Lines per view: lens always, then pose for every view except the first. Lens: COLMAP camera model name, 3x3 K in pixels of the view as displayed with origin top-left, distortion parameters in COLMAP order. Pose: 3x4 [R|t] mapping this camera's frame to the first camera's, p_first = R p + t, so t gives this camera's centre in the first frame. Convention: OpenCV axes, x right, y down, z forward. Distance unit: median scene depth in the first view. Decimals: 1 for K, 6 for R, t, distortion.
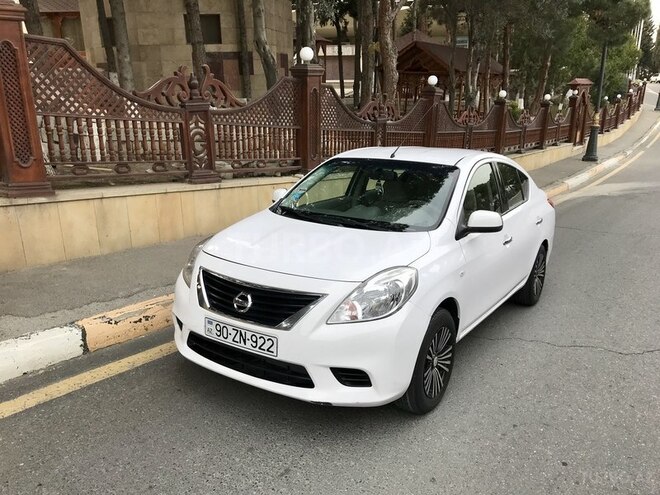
lens RADIAL K [[524.9, 0, 330.4], [0, 524.9, 244.8], [0, 0, 1]] dist [0.002697, 0.000358]
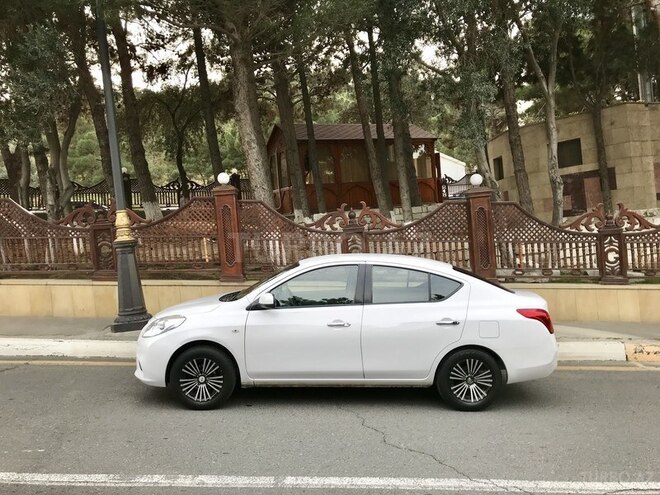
lens RADIAL K [[524.9, 0, 330.4], [0, 524.9, 244.8], [0, 0, 1]] dist [0.002697, 0.000358]
pose [[0.595598, -0.024806, -0.802900, 0.325421], [-0.156481, 0.976792, -0.146257, -0.001908], [0.787894, 0.212749, 0.577894, 0.052561]]
